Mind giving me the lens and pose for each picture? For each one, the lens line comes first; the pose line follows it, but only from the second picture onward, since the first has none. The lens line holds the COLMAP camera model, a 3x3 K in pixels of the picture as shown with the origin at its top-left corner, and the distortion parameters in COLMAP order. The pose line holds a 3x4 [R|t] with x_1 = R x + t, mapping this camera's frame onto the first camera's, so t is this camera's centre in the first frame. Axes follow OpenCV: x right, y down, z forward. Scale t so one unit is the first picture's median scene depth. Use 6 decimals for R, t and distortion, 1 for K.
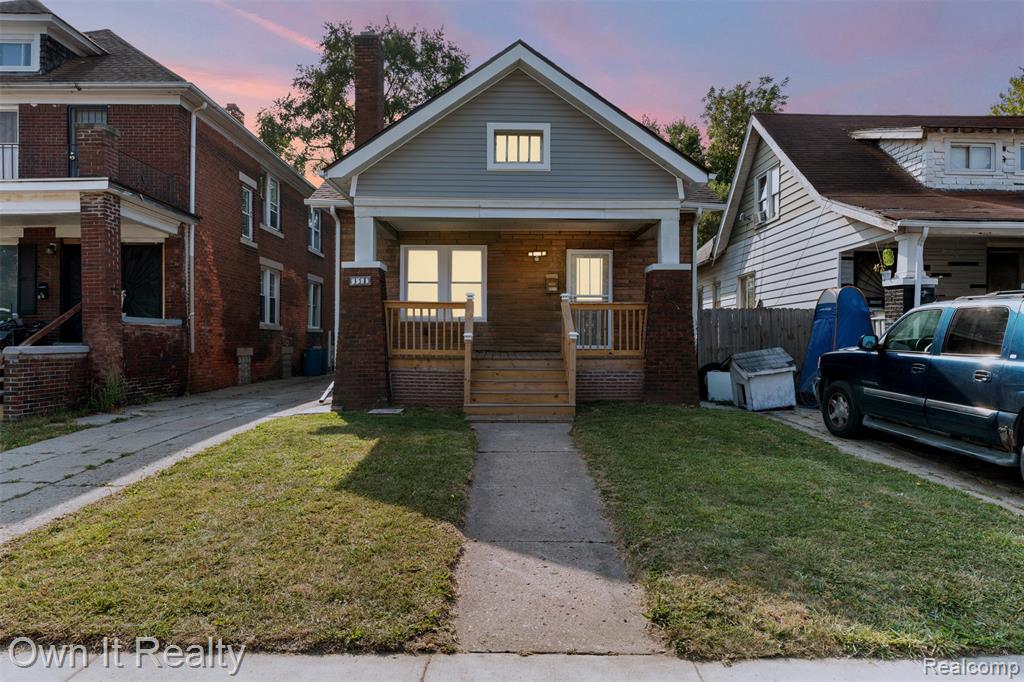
lens RADIAL K [[633.0, 0, 511.8], [0, 633.0, 339.1], [0, 0, 1]] dist [0.002608, 0.001616]
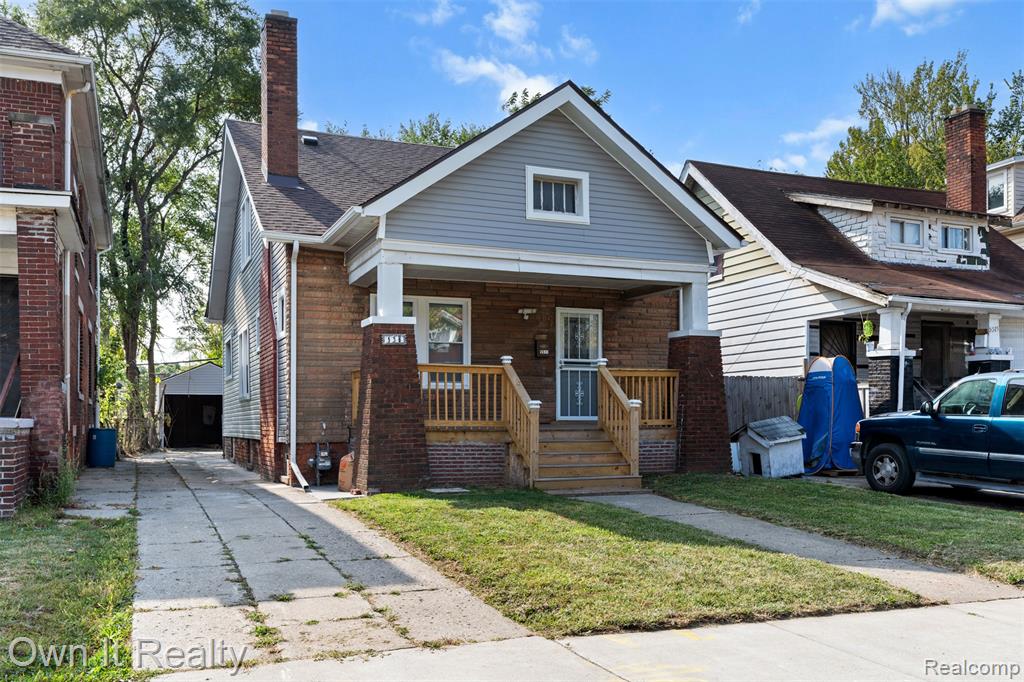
lens RADIAL K [[913.0, 0, 512.2], [0, 913.0, 412.9], [0, 0, 1]] dist [0.014493, -0.000583]
pose [[0.928340, -0.004624, 0.371702, -0.529693], [0.006425, 0.999973, -0.003607, 0.011141], [-0.371676, 0.005736, 0.928345, -0.183506]]
